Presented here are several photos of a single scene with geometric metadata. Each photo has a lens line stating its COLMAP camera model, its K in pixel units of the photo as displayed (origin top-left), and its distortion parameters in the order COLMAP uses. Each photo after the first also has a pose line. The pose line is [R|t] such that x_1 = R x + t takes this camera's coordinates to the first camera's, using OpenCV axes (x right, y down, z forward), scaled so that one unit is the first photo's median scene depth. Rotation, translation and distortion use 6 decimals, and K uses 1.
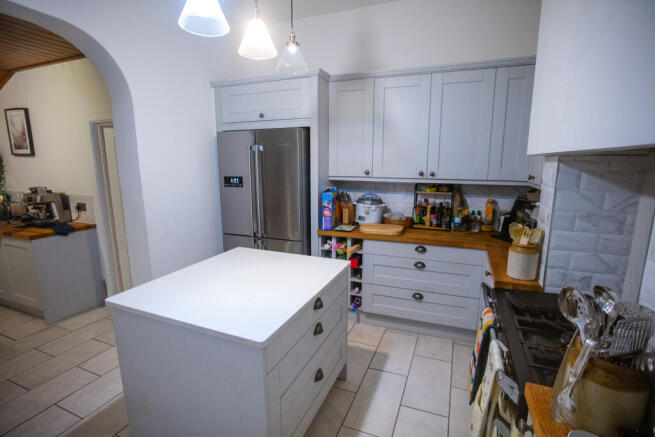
lens RADIAL K [[321.8, 0, 327.5], [0, 321.8, 218.5], [0, 0, 1]] dist [-0.000346, 0.000051]
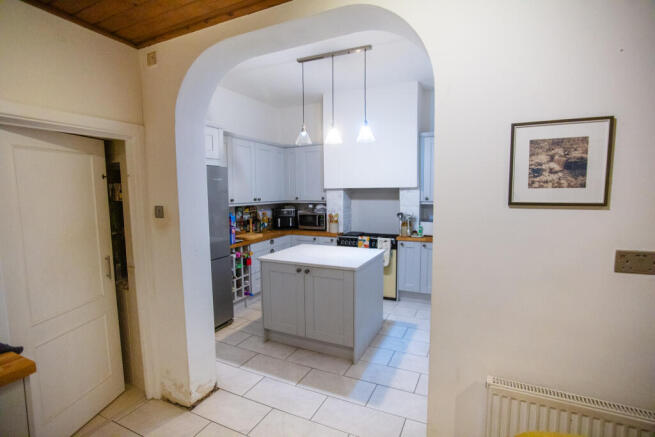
lens RADIAL K [[321.8, 0, 327.5], [0, 321.8, 218.5], [0, 0, 1]] dist [-0.000346, 0.000051]
pose [[0.063581, -0.094828, 0.993461, -1.383270], [0.177382, 0.980698, 0.082258, -0.115351], [-0.982086, 0.170992, 0.079175, 0.531448]]
